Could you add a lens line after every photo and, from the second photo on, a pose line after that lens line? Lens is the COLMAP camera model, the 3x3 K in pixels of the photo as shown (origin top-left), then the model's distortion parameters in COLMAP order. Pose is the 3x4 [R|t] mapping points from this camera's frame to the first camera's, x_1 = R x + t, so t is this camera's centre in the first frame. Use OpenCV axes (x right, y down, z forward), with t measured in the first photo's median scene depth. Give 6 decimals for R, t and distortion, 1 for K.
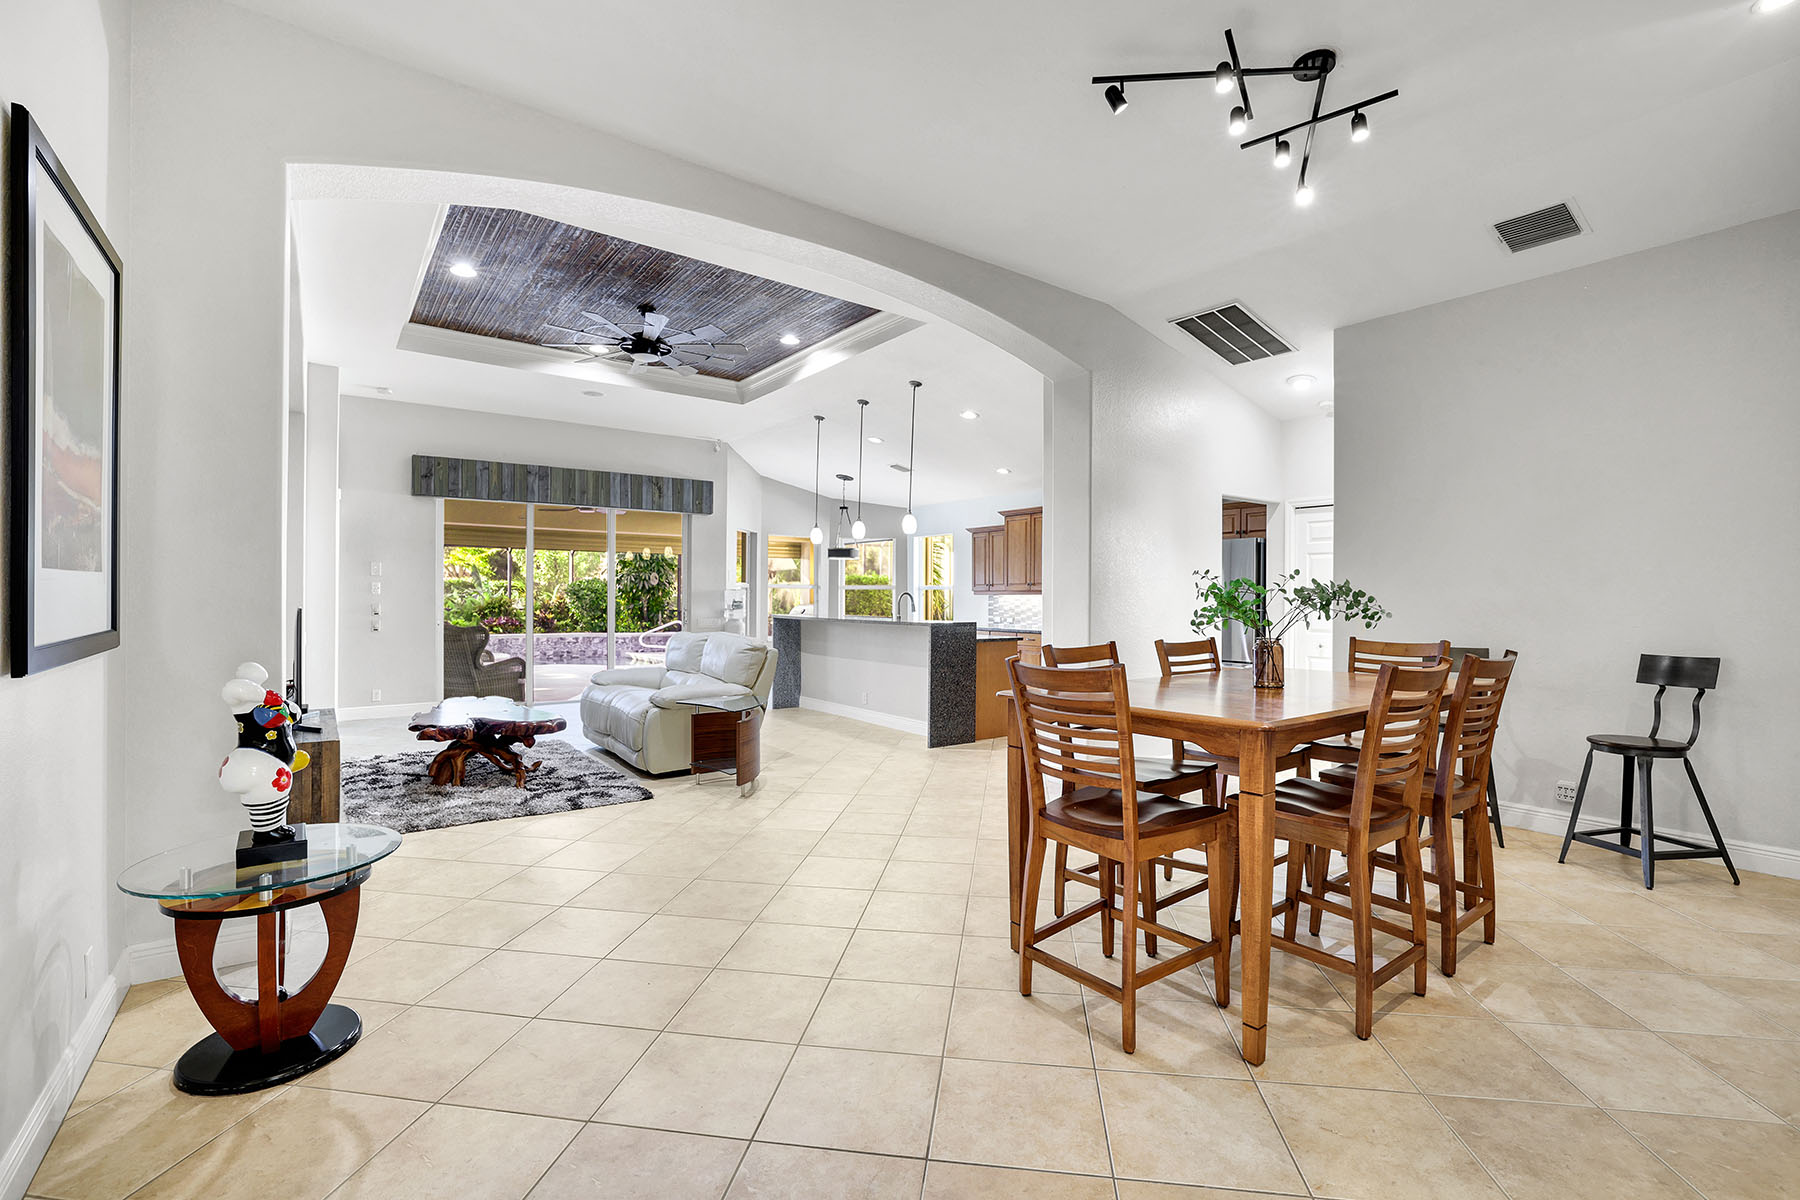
lens RADIAL K [[786.6, 0, 898.5], [0, 786.6, 605.4], [0, 0, 1]] dist [-0.030384, 0.001116]
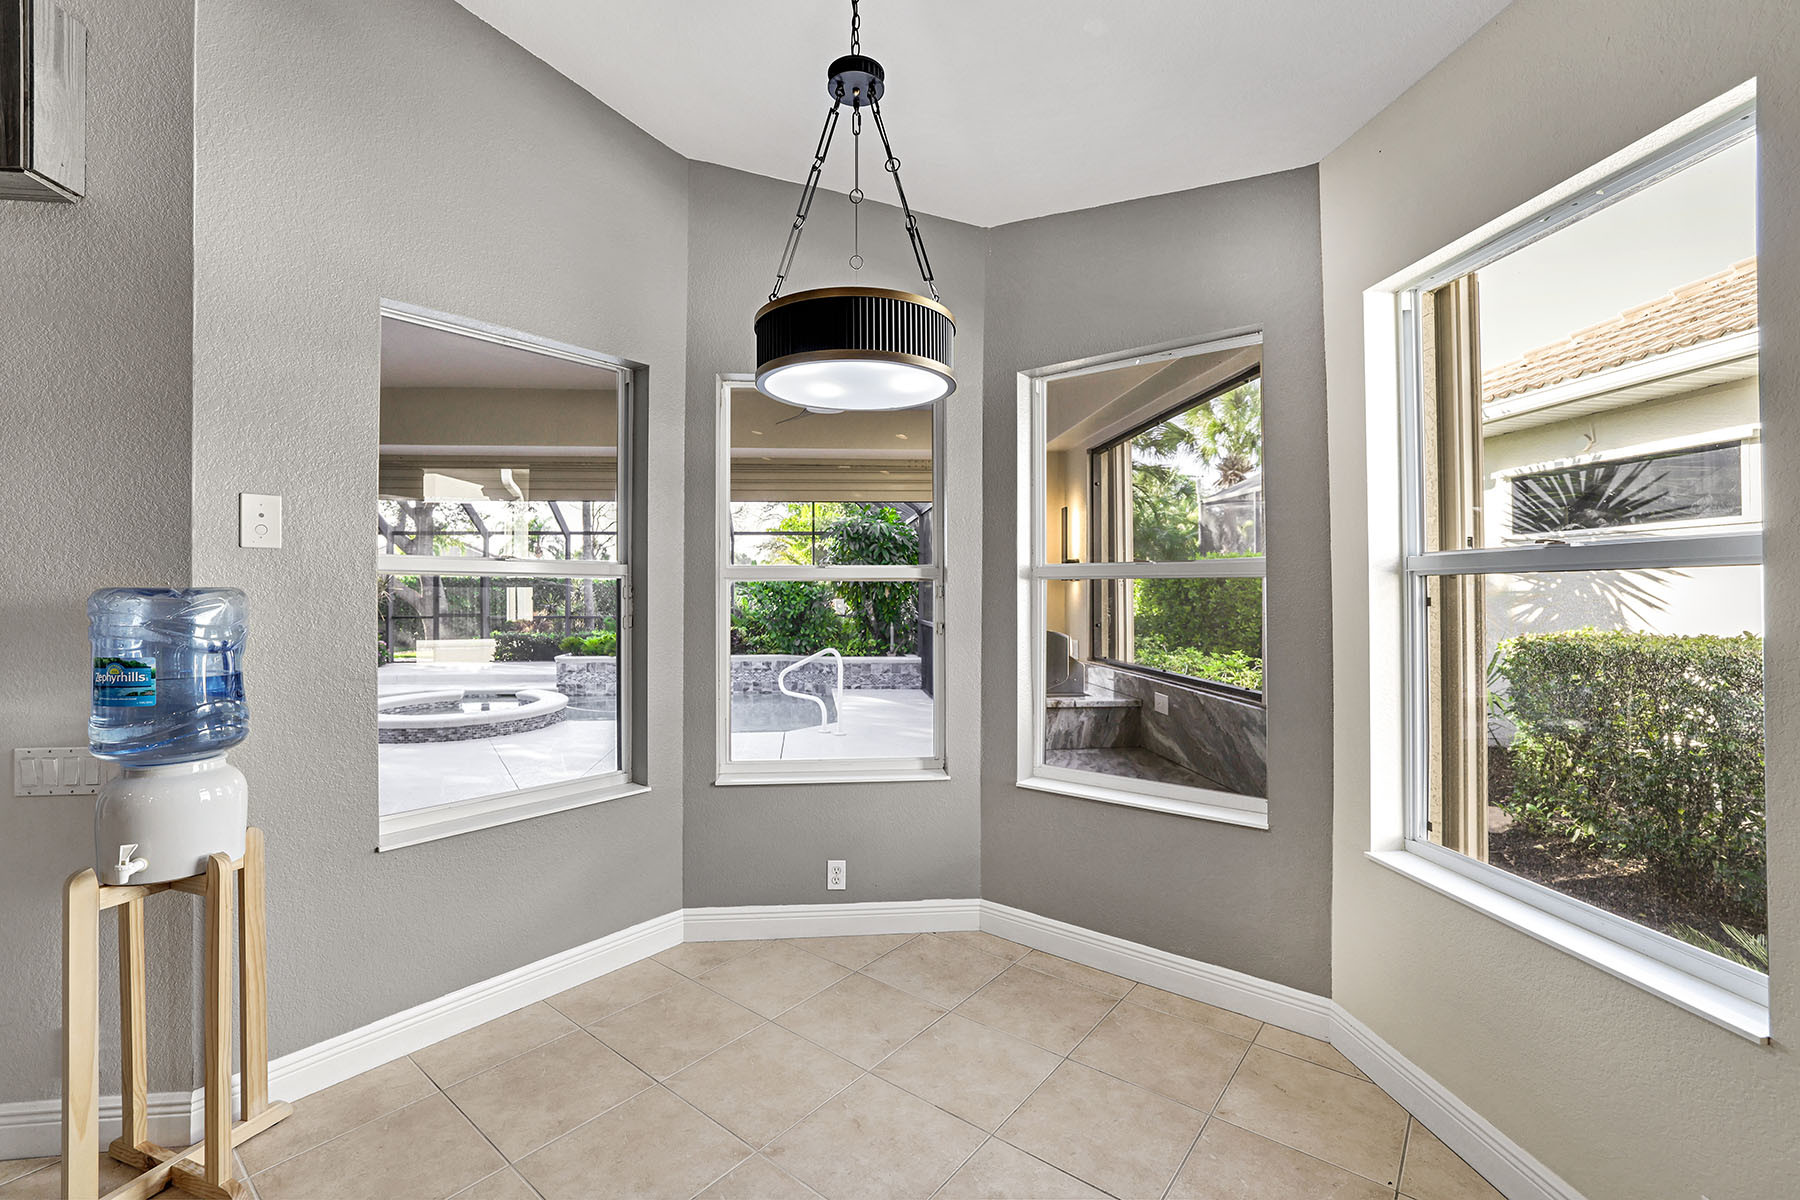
lens RADIAL K [[786.6, 0, 893.0], [0, 786.6, 592.4], [0, 0, 1]] dist [-0.030384, 0.001116]
pose [[0.864028, -0.009484, -0.503355, 0.024431], [0.003854, 0.999918, -0.012226, -0.019778], [0.503430, 0.008624, 0.863993, 1.069962]]
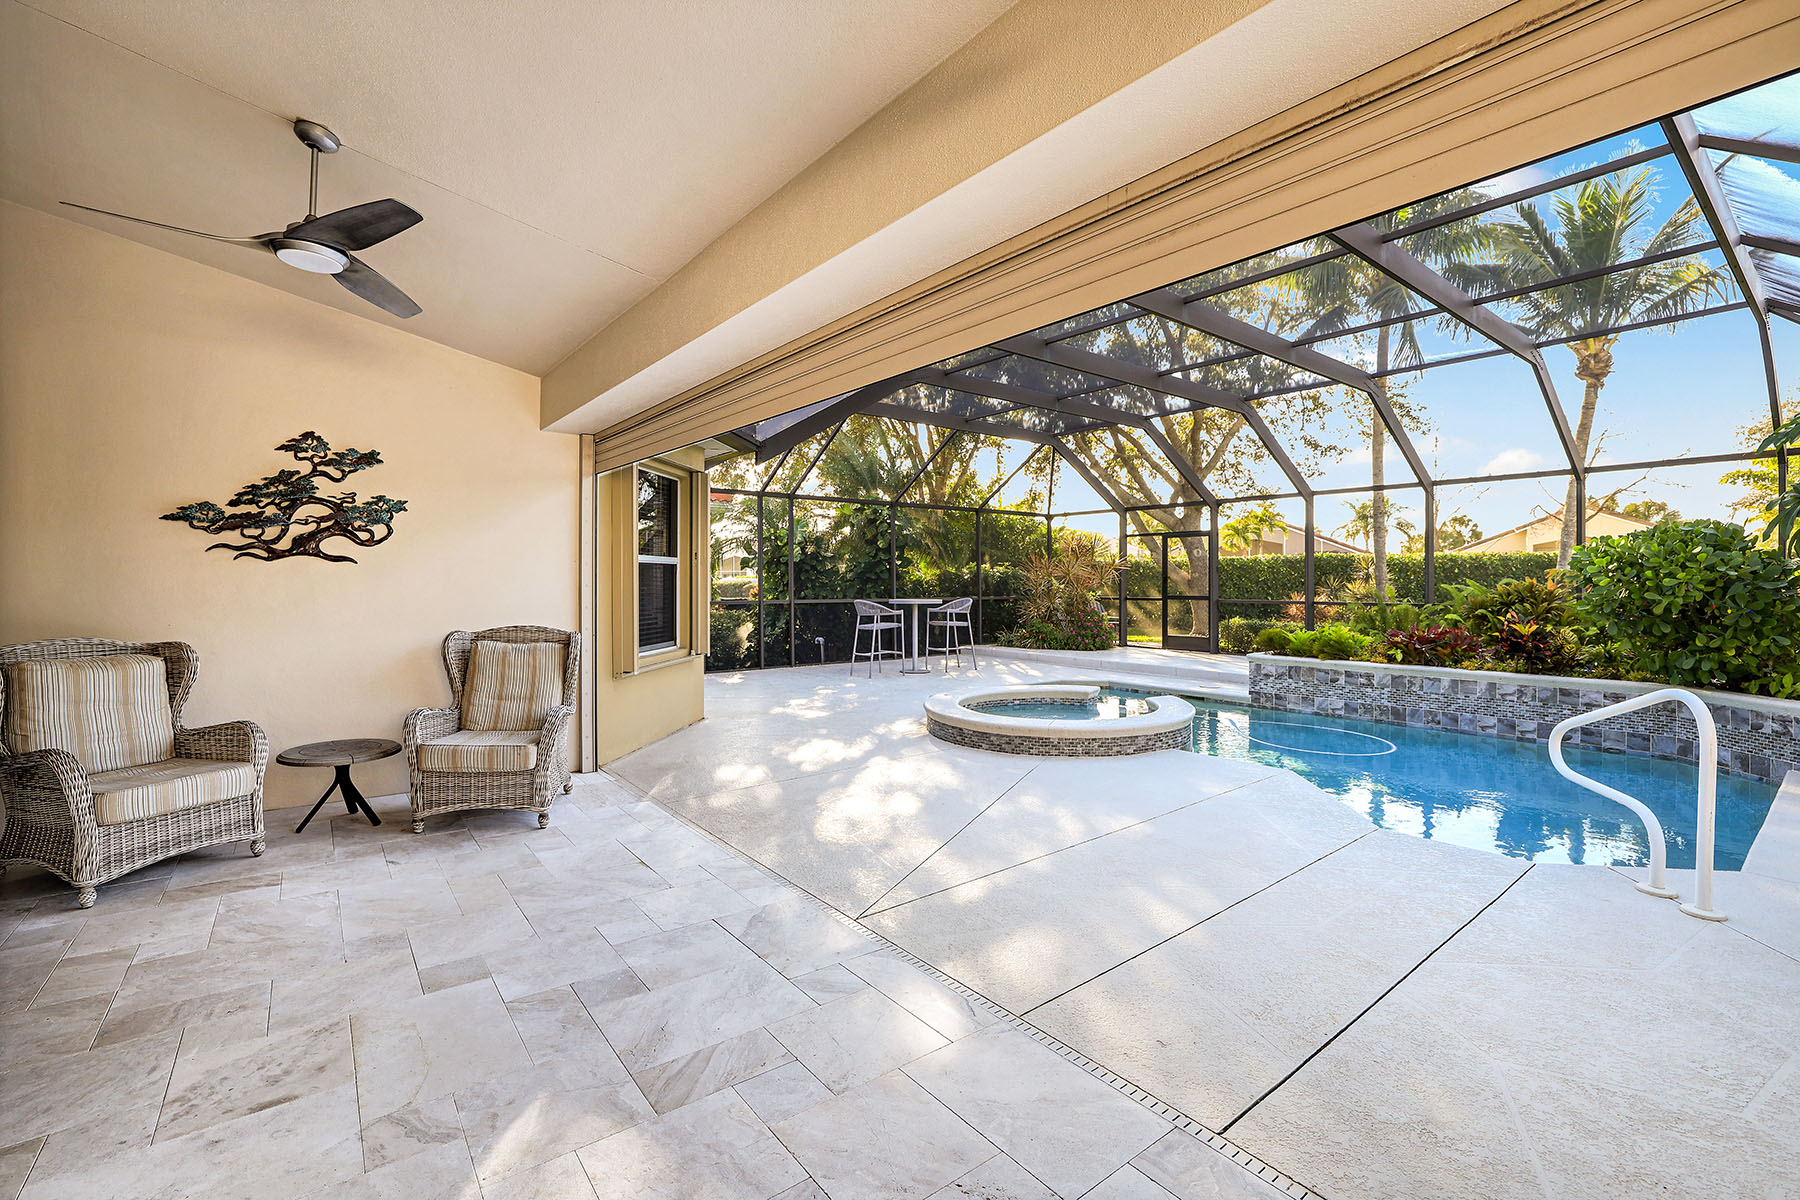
lens RADIAL K [[786.6, 0, 898.6], [0, 786.6, 602.4], [0, 0, 1]] dist [-0.030384, 0.001116]
pose [[0.036018, 0.018552, -0.999179, -0.172795], [-0.010287, 0.999782, 0.018193, -0.007555], [0.999298, 0.009624, 0.036201, 1.471656]]
